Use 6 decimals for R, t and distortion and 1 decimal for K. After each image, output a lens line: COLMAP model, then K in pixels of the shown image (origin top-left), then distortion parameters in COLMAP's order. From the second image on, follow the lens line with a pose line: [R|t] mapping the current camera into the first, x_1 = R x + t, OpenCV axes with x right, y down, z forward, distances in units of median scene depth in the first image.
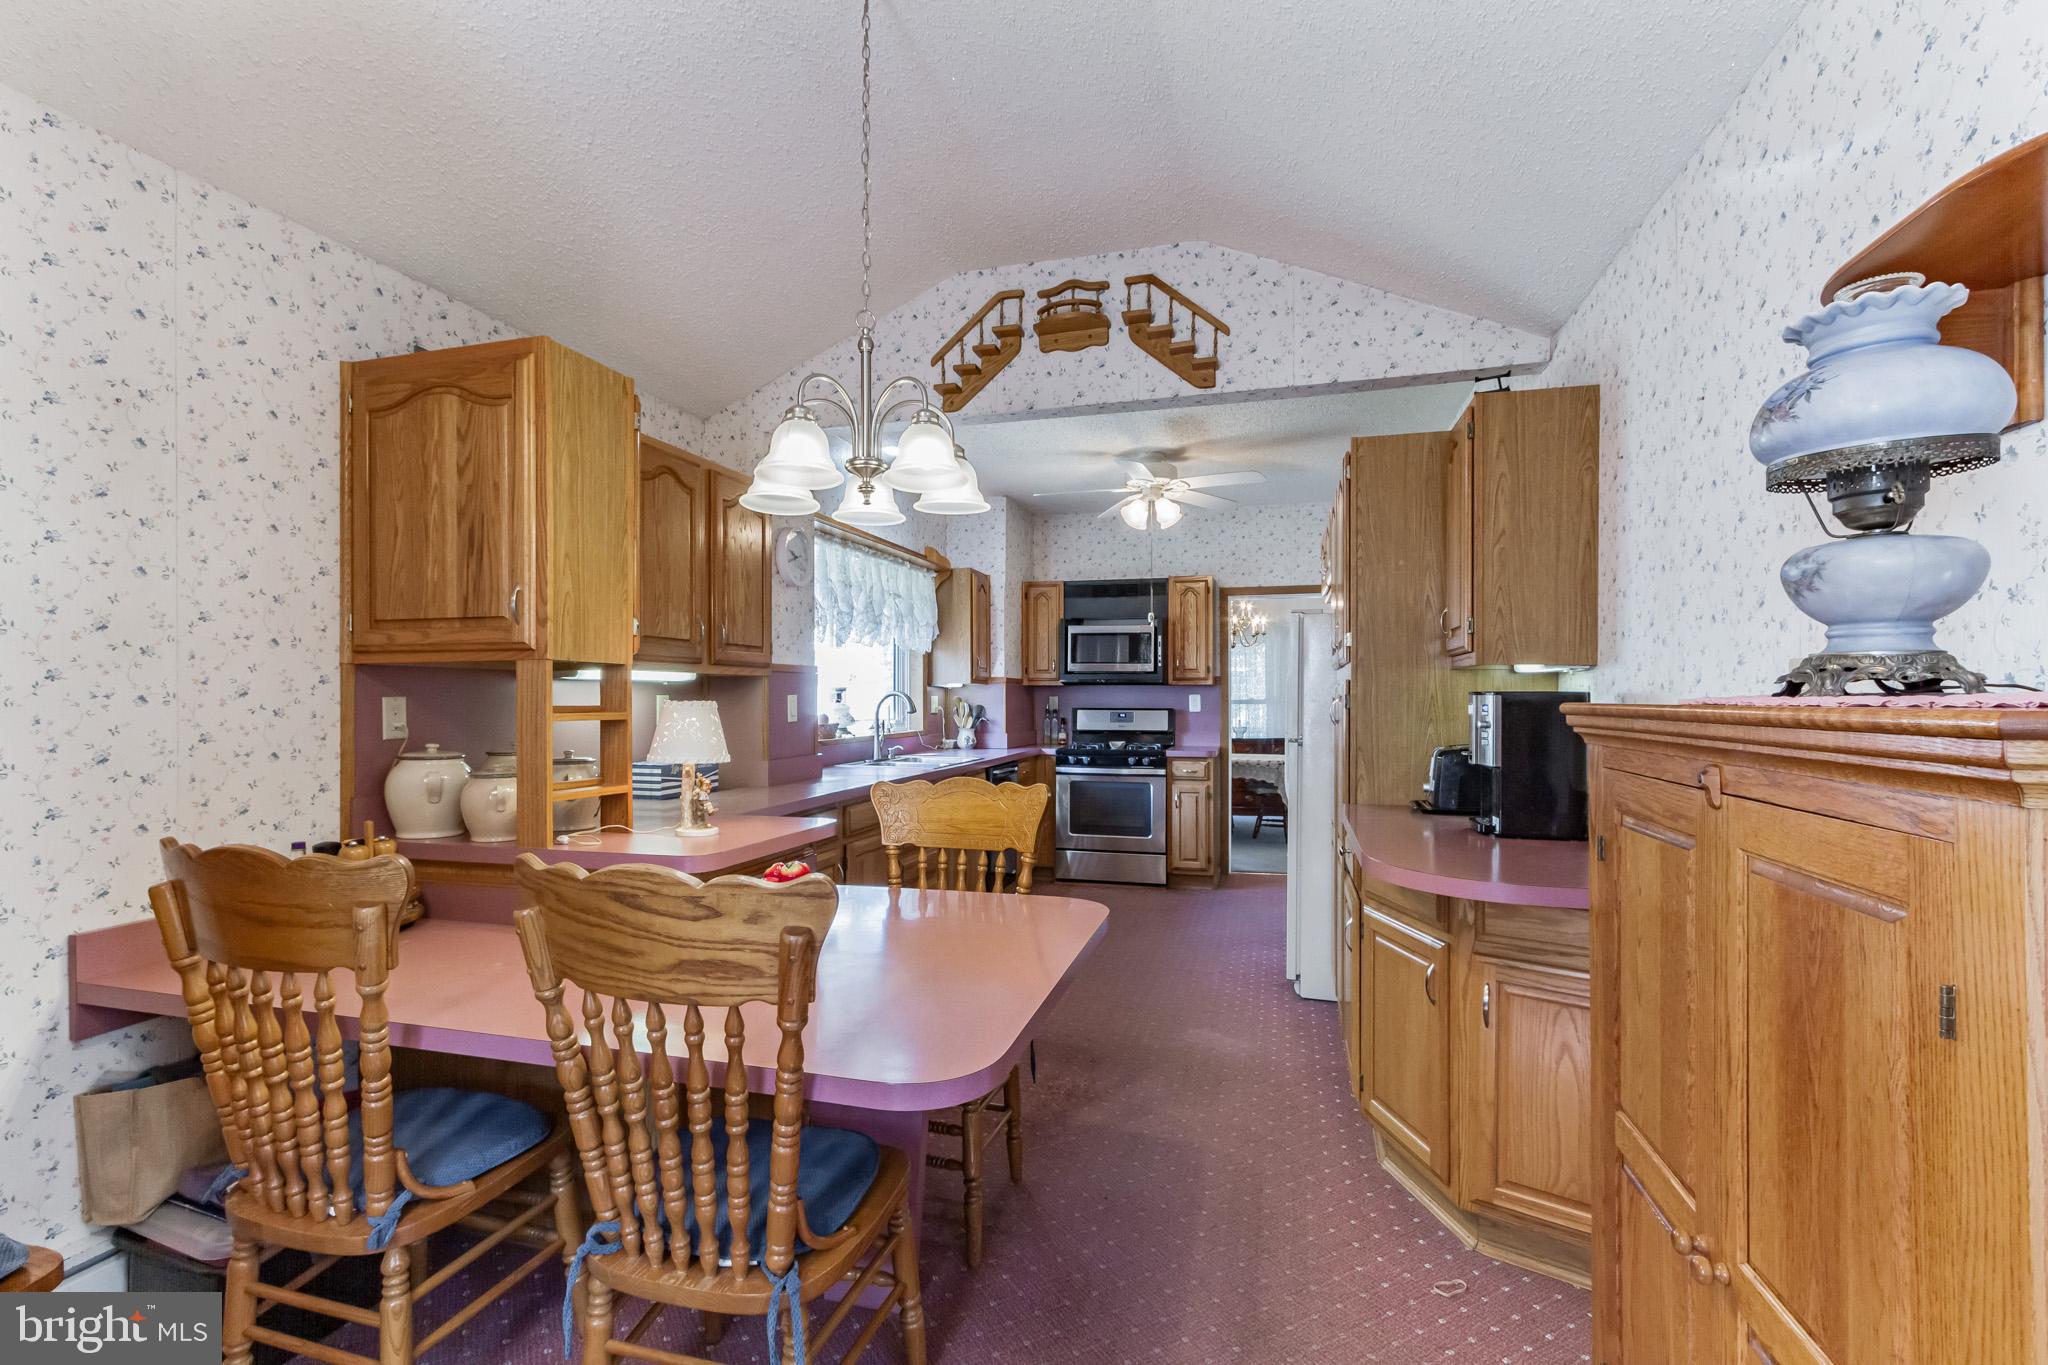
lens RADIAL K [[947.4, 0, 1021.6], [0, 947.4, 695.9], [0, 0, 1]] dist [0.004162, 0.000182]
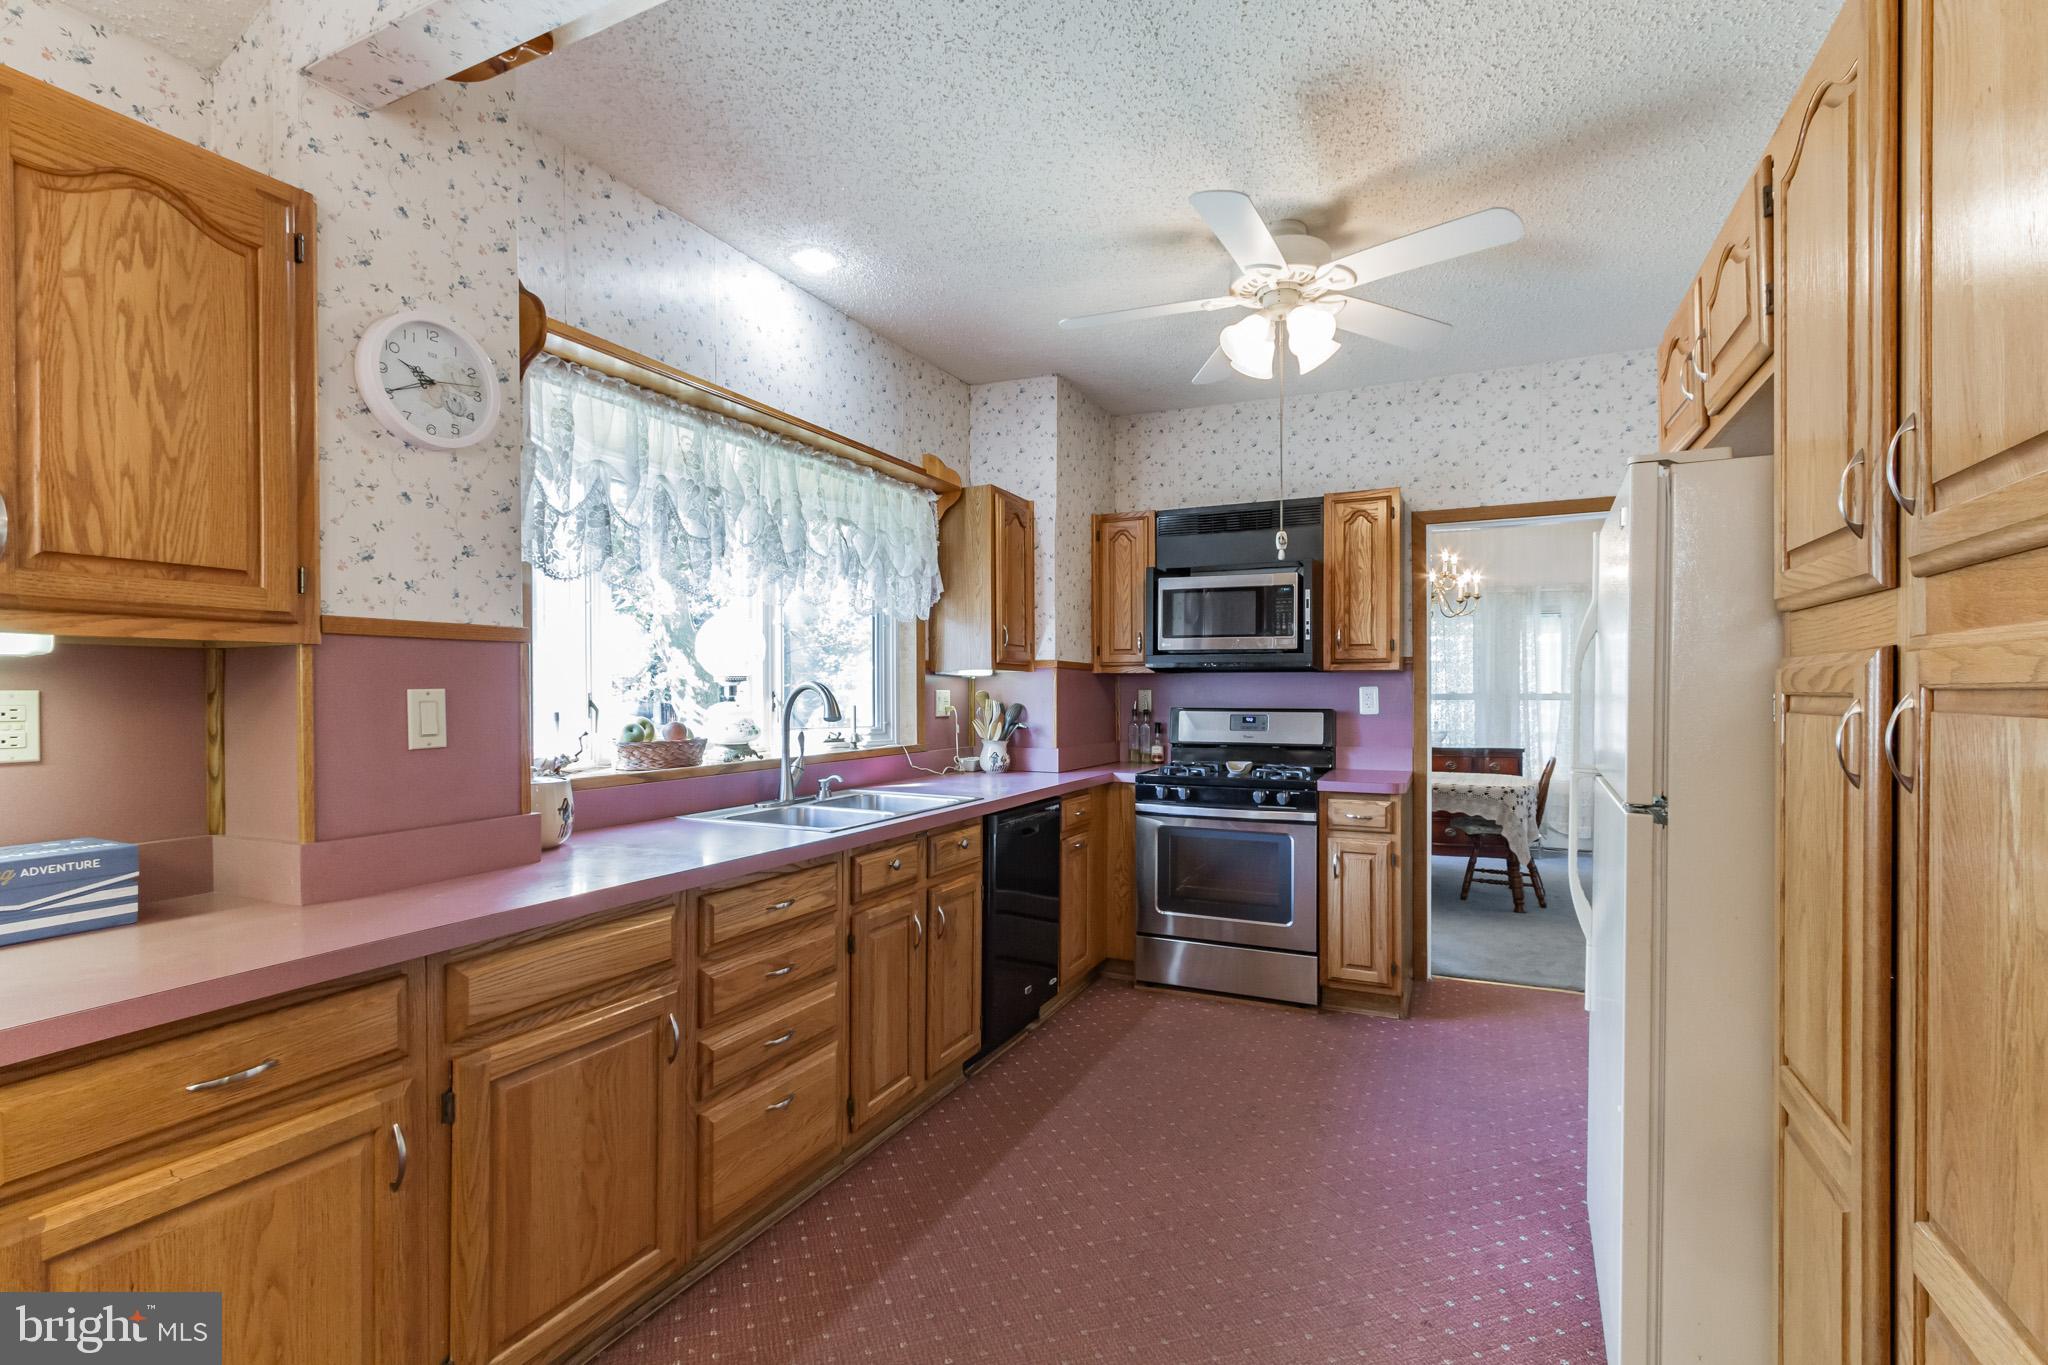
lens RADIAL K [[947.4, 0, 1021.6], [0, 947.4, 695.9], [0, 0, 1]] dist [0.004162, 0.000182]
pose [[0.984676, 0.000129, -0.174391, 0.070813], [0.001240, 0.999969, 0.007740, -0.000631], [0.174387, -0.007837, 0.984646, 0.368704]]
